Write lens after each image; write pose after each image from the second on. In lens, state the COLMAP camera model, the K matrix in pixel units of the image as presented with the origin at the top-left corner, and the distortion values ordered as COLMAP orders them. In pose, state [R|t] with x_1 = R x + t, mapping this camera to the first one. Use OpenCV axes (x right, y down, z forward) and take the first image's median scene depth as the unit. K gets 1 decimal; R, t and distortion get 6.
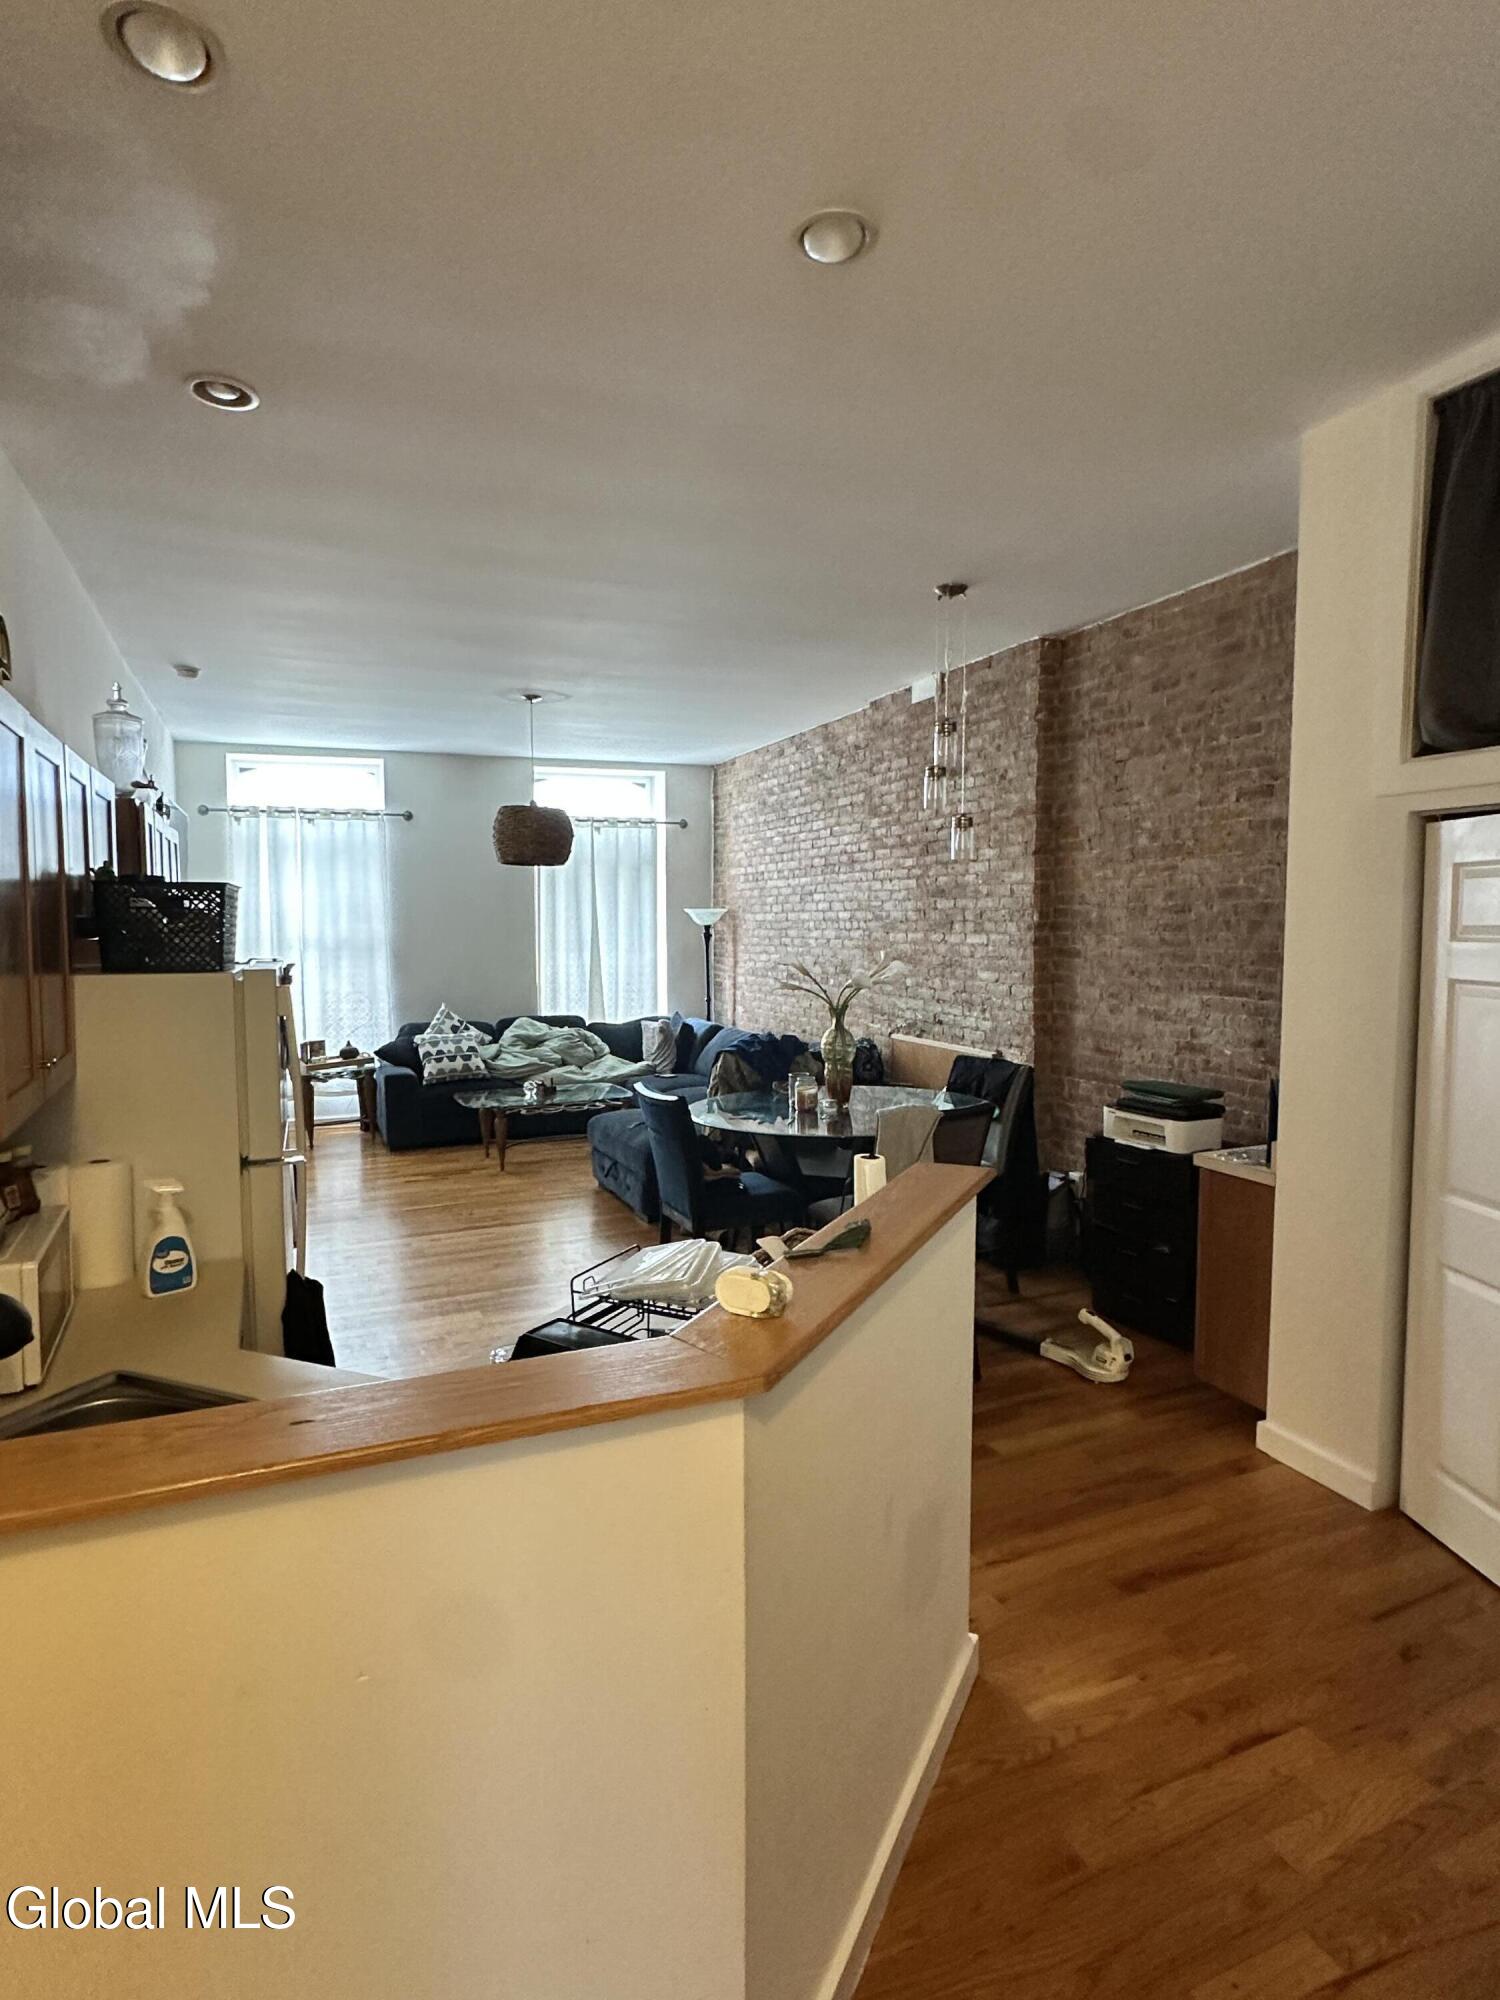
lens RADIAL K [[1121.0, 0, 750.0], [0, 1121.0, 1000.0], [0, 0, 1]] dist [0.003715, 0.000255]
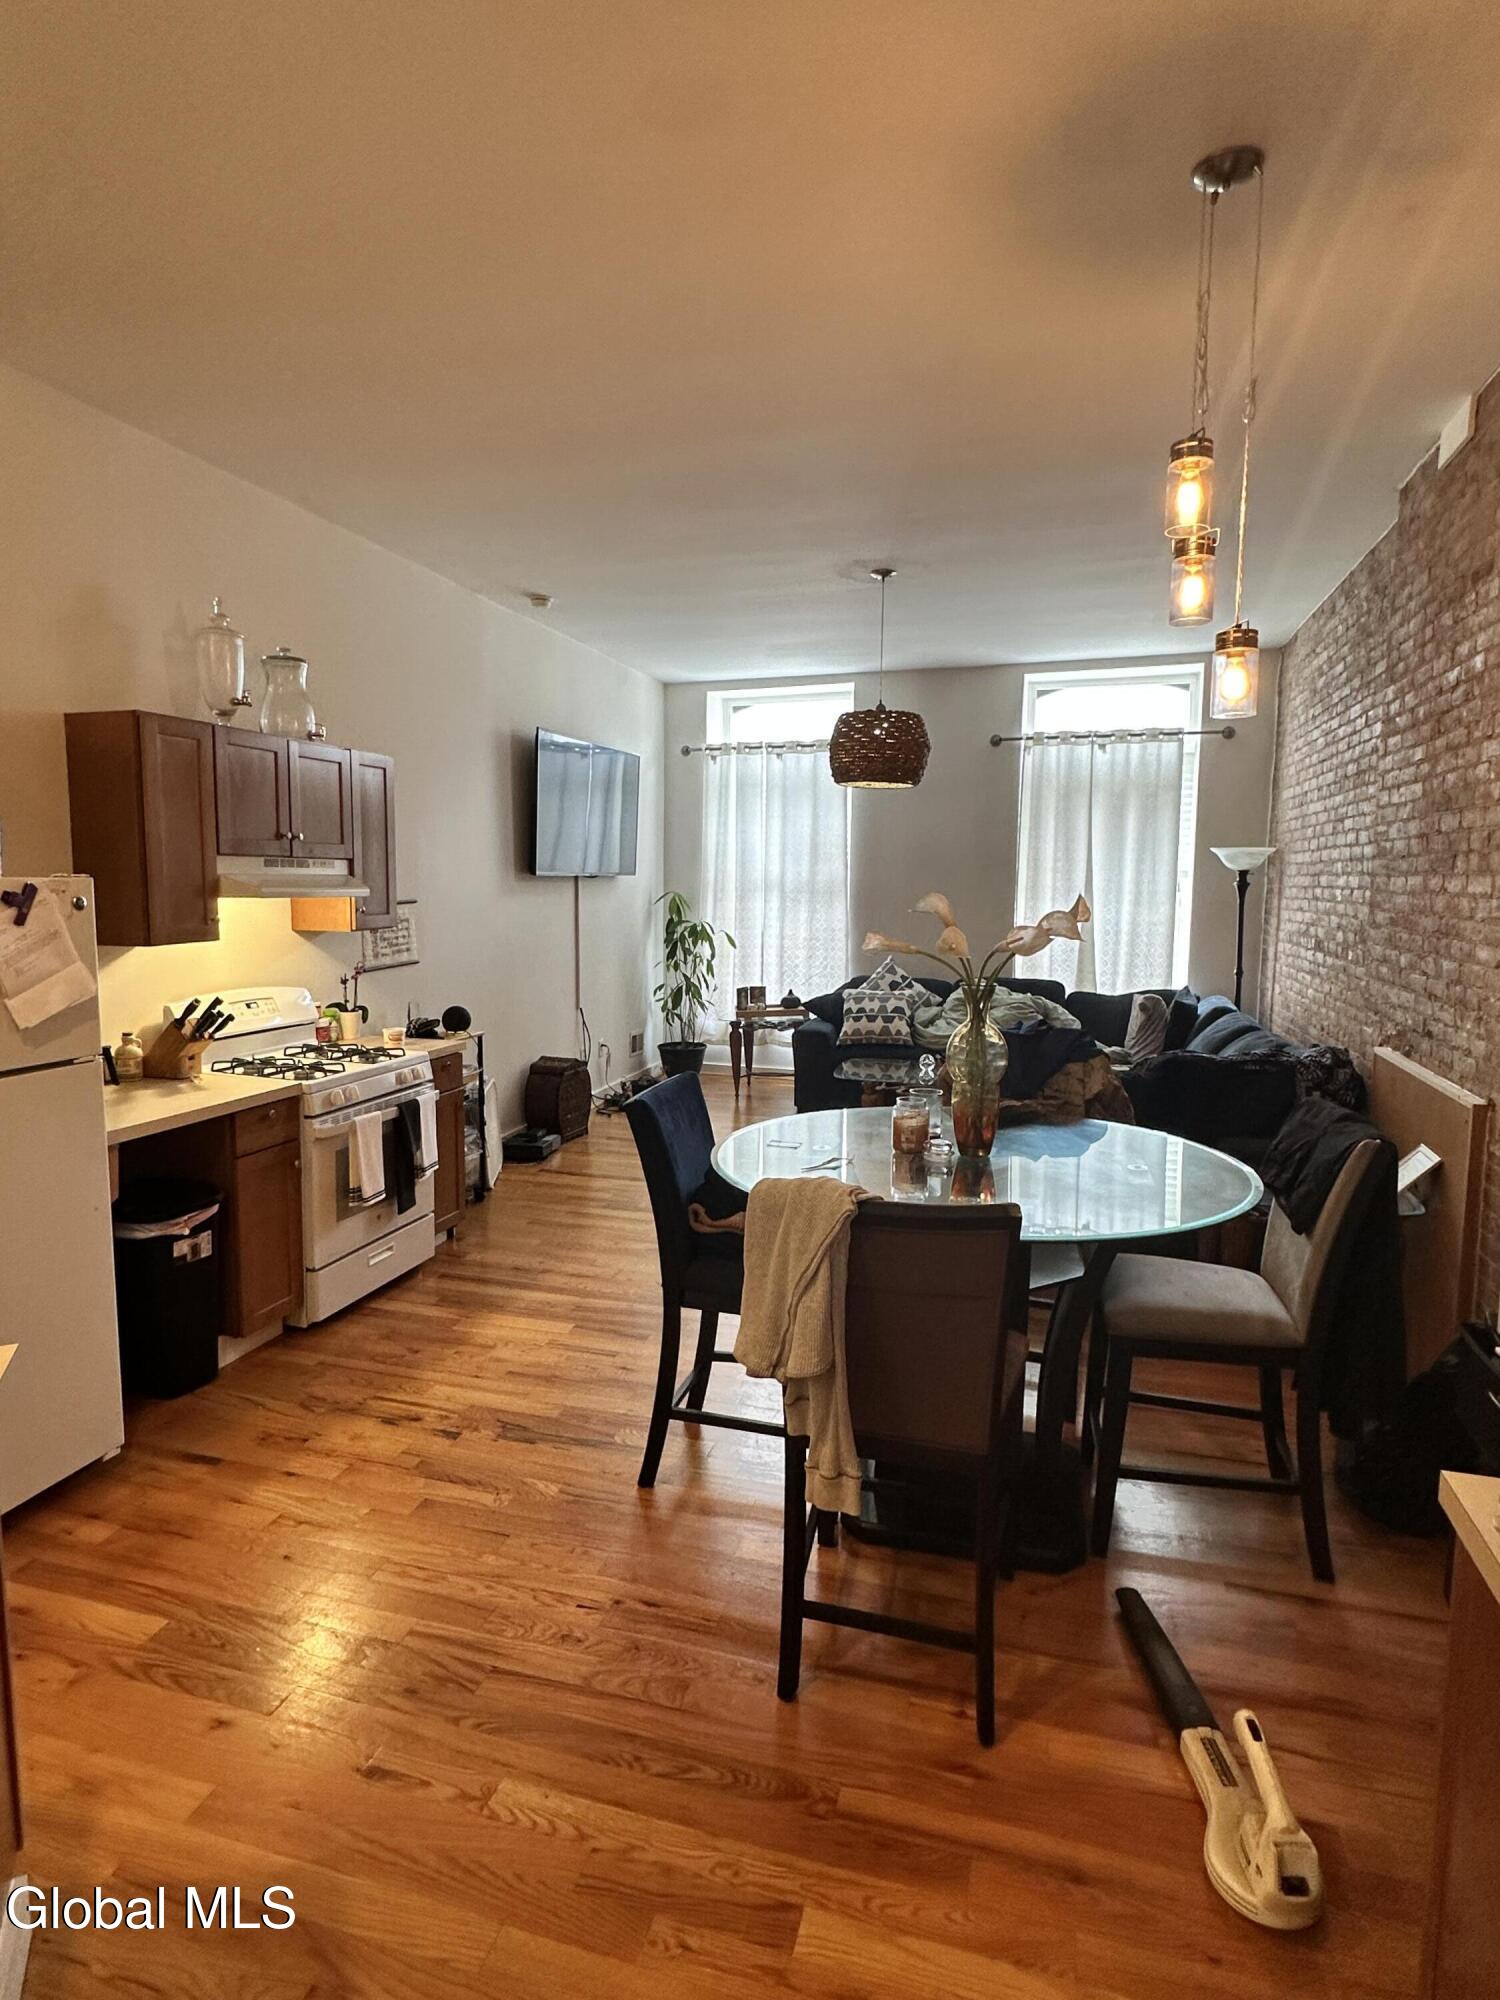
lens RADIAL K [[1089.4, 0, 750.0], [0, 1089.4, 1000.0], [0, 0, 1]] dist [-0.005640, -0.000570]
pose [[0.755122, 0.083839, -0.650201, 0.211901], [-0.057650, 0.996439, 0.061532, -0.008981], [0.653044, -0.008980, 0.757266, 0.289216]]
